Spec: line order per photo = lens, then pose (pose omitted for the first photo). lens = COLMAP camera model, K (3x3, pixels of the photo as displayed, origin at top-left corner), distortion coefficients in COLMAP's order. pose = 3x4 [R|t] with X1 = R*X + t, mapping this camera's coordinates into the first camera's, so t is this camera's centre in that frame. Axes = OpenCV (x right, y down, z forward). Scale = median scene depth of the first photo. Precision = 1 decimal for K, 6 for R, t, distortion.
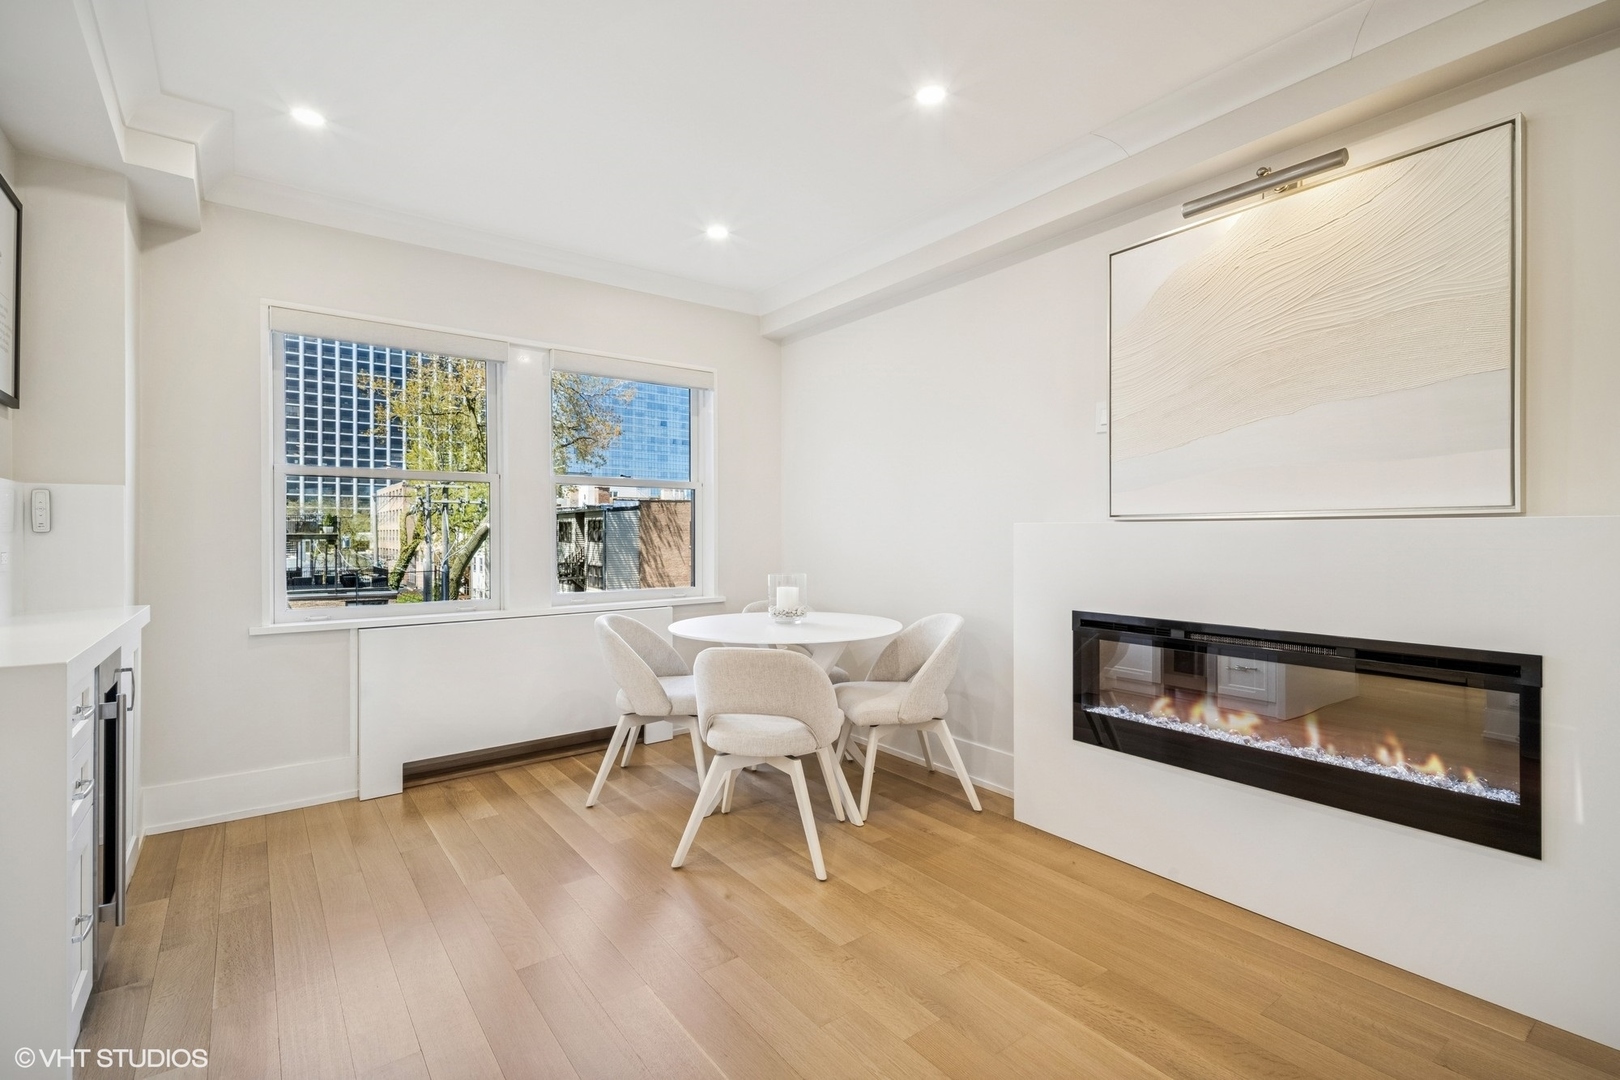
lens RADIAL K [[733.2, 0, 820.8], [0, 733.2, 536.6], [0, 0, 1]] dist [0.029719, -0.000372]
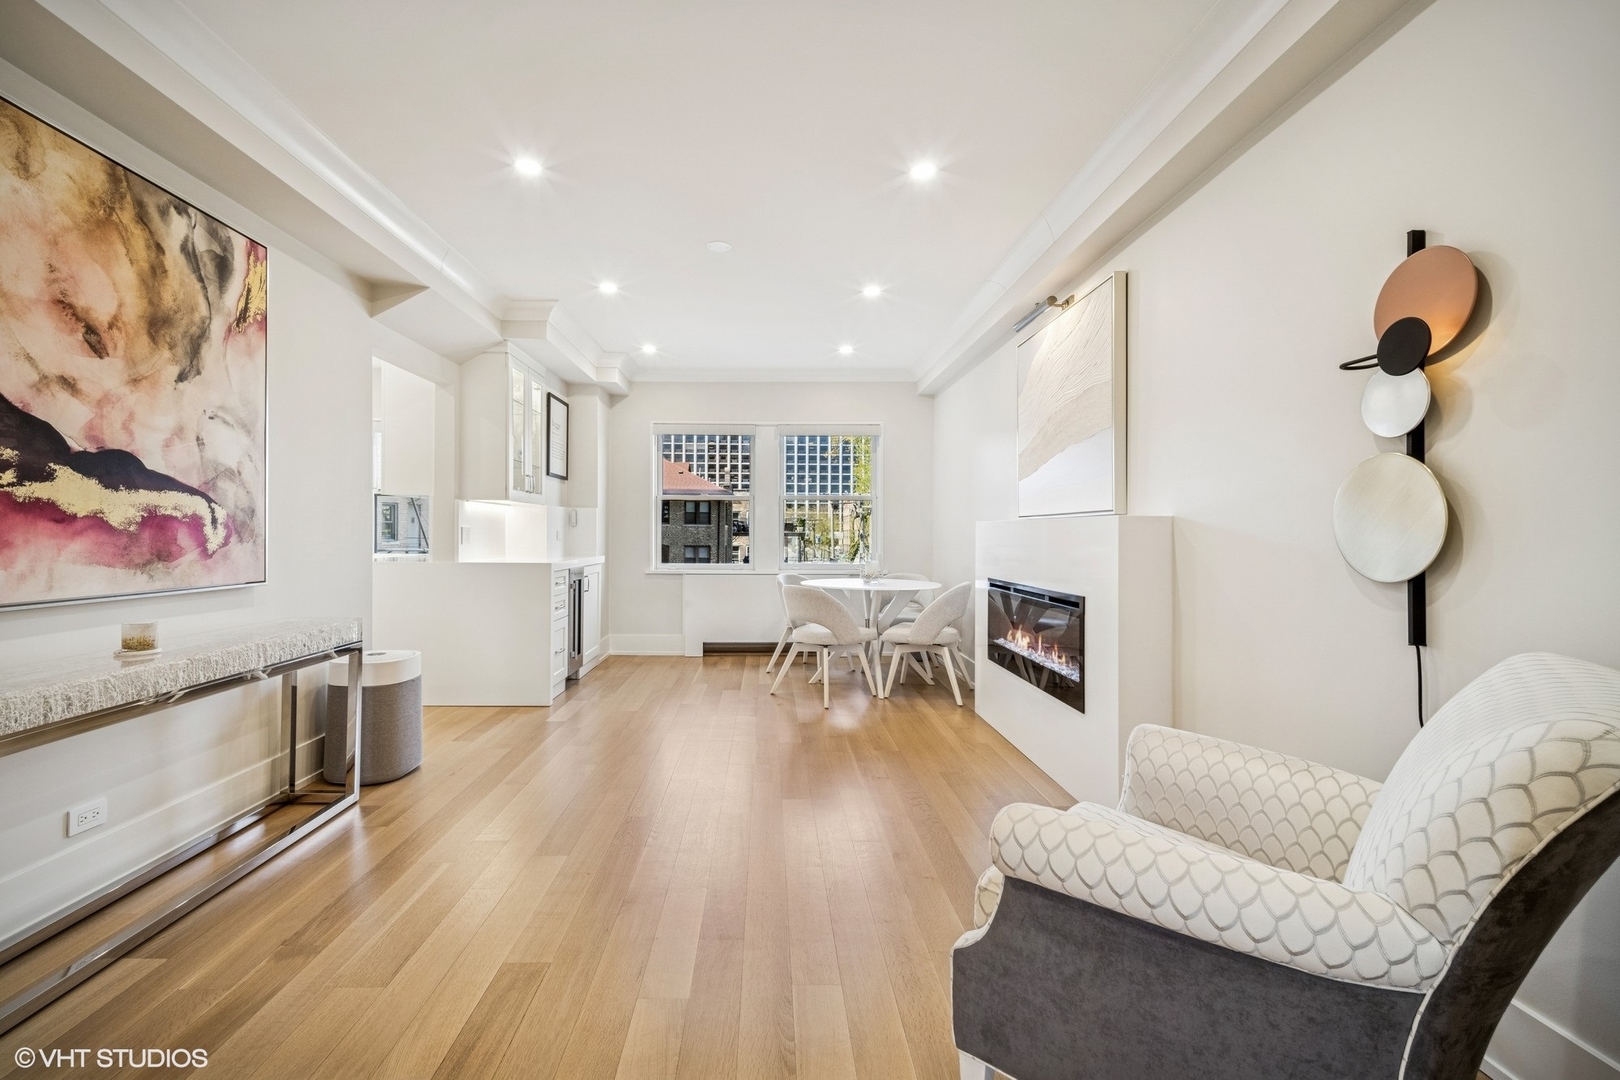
lens RADIAL K [[694.1, 0, 774.3], [0, 694.1, 533.7], [0, 0, 1]] dist [0.036629, -0.013562]
pose [[0.796090, 0.008225, -0.605122, 0.758621], [-0.011473, 0.999933, -0.001502, 0.013203], [0.605069, 0.008138, 0.796132, -0.399775]]
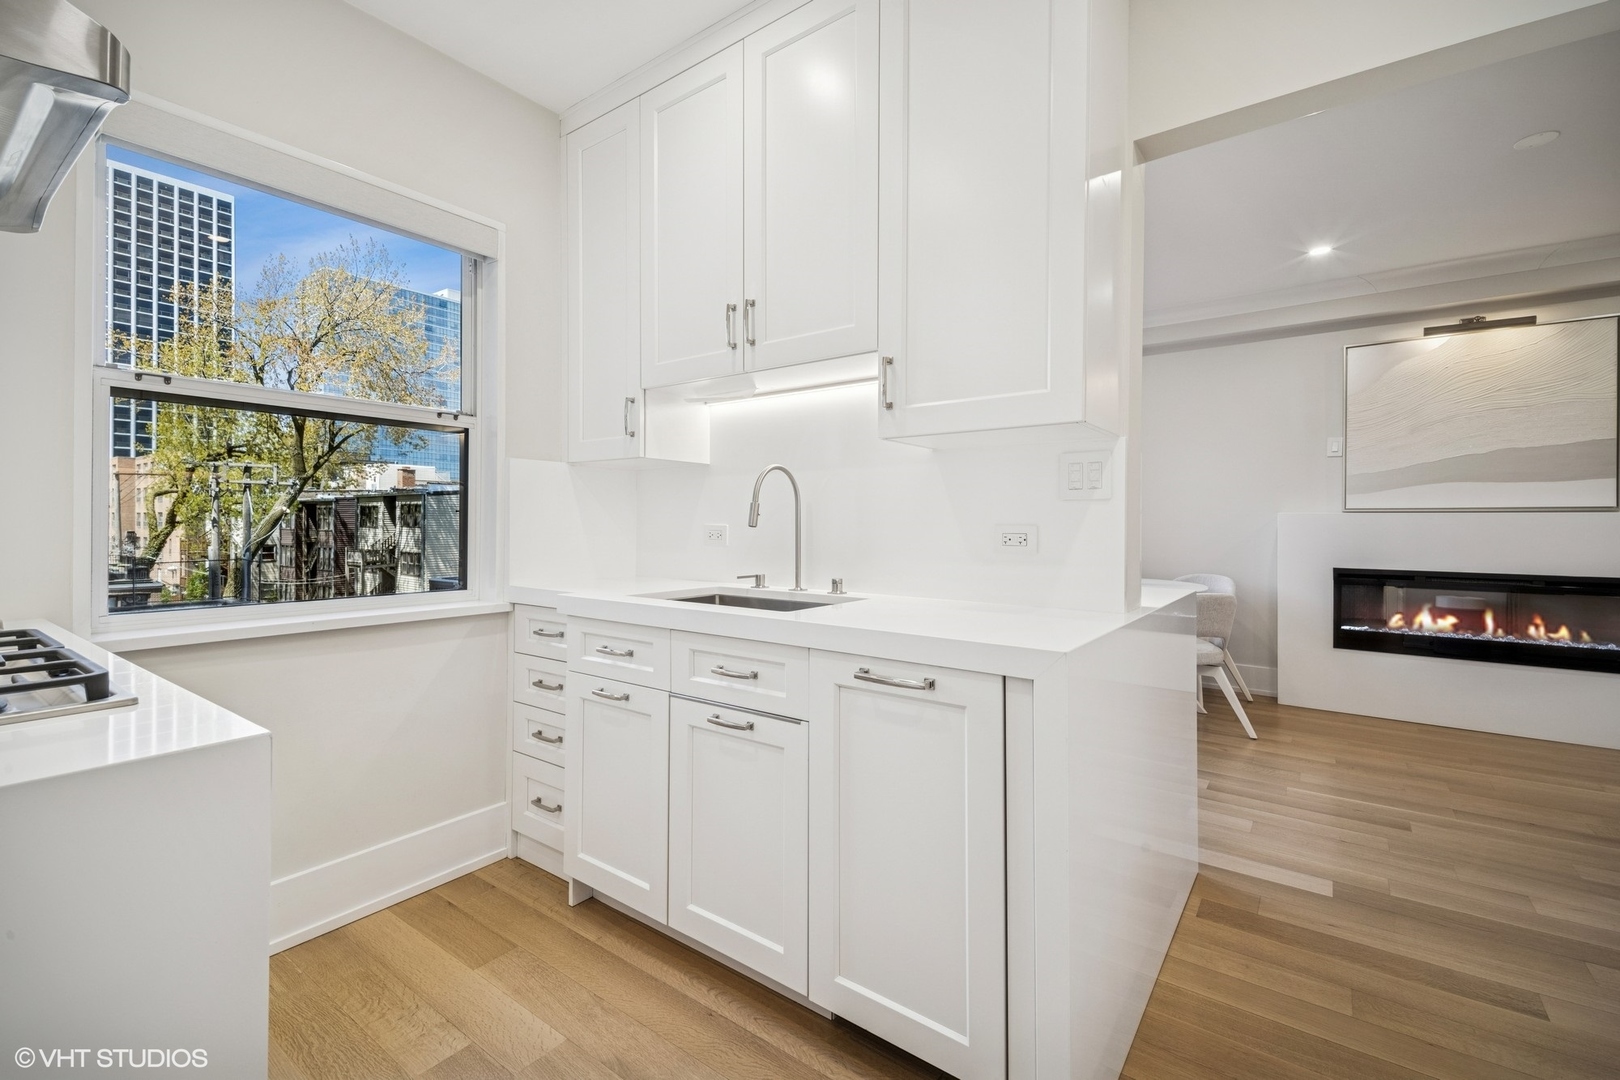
lens RADIAL K [[694.1, 0, 818.8], [0, 694.1, 527.8], [0, 0, 1]] dist [0.036629, -0.013562]
pose [[0.958634, 0.002428, 0.284630, -1.019624], [-0.004203, 0.999975, 0.005626, 0.008176], [-0.284609, -0.006590, 0.958621, -0.138104]]
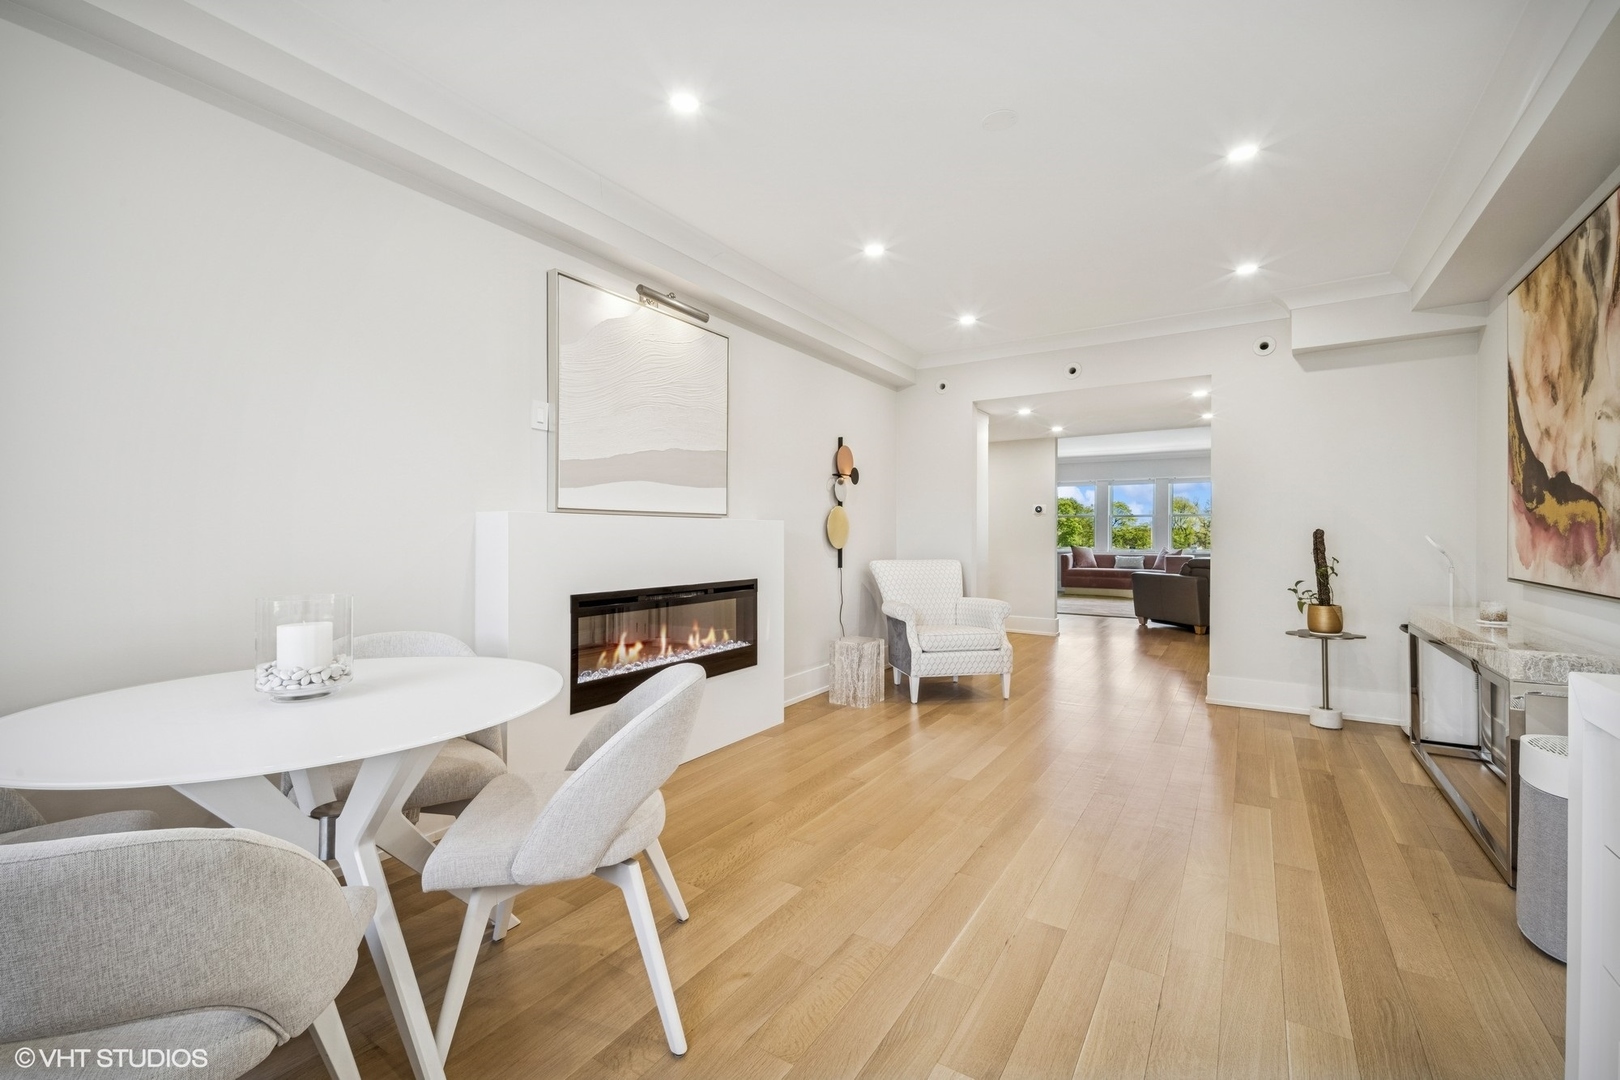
lens RADIAL K [[694.1, 0, 807.5], [0, 694.1, 528.4], [0, 0, 1]] dist [0.036629, -0.013562]
pose [[-0.330650, 0.005104, 0.943740, -0.641355], [0.003470, 0.999985, -0.004193, 0.007629], [-0.943747, 0.001888, -0.330663, 0.877971]]
